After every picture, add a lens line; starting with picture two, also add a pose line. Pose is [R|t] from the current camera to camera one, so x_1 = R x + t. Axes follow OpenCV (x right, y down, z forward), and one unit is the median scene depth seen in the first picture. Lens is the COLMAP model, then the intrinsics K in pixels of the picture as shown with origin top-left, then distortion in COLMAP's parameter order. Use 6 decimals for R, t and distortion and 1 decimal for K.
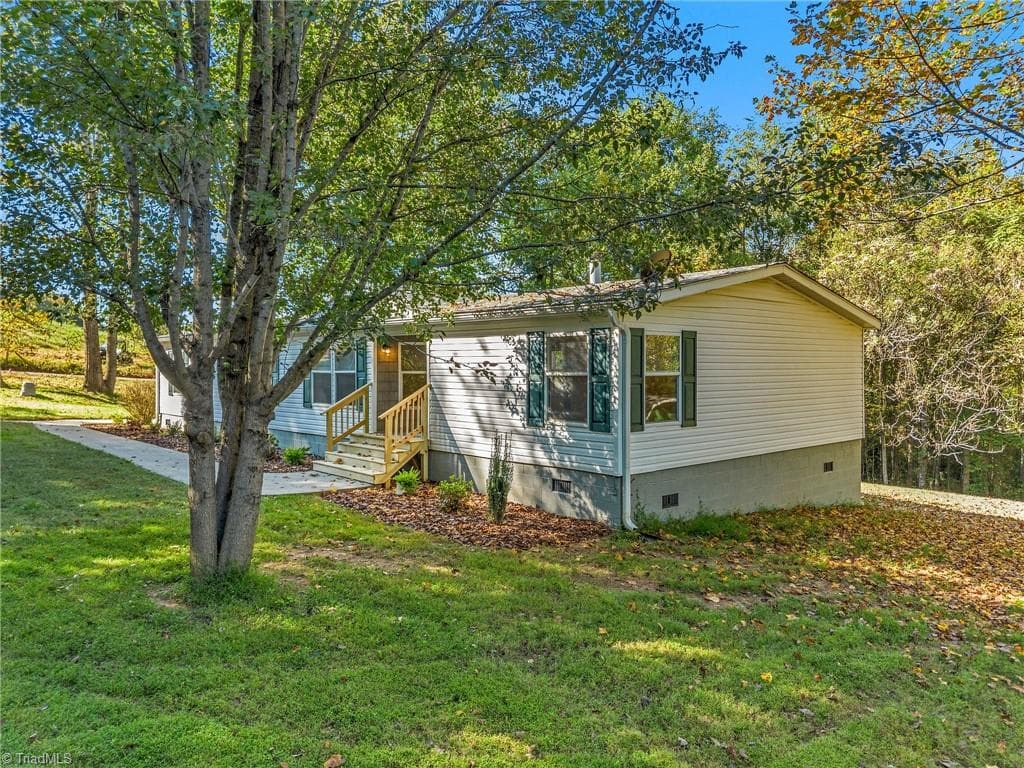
lens RADIAL K [[750.9, 0, 524.6], [0, 750.9, 369.0], [0, 0, 1]] dist [0.060575, -0.034087]
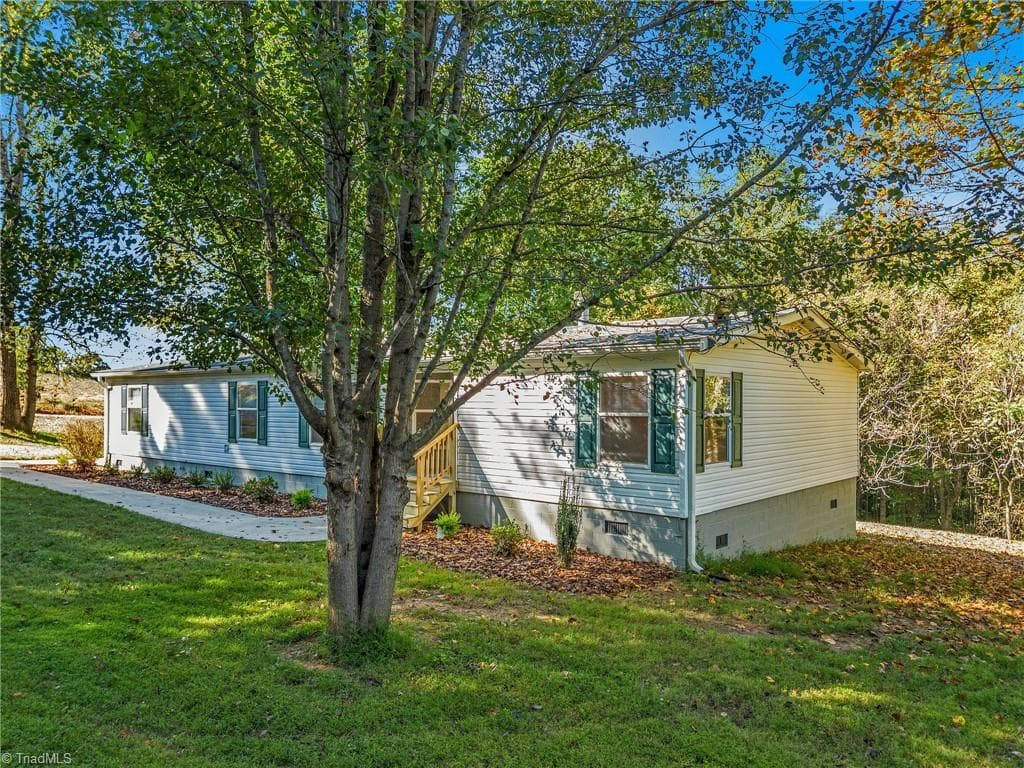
lens RADIAL K [[750.9, 0, 475.1], [0, 750.9, 400.7], [0, 0, 1]] dist [0.060575, -0.034087]
pose [[0.991498, 0.004888, 0.130033, -0.280873], [-0.004513, 0.999985, -0.003178, -0.008149], [-0.130046, 0.002564, 0.991505, 0.044556]]
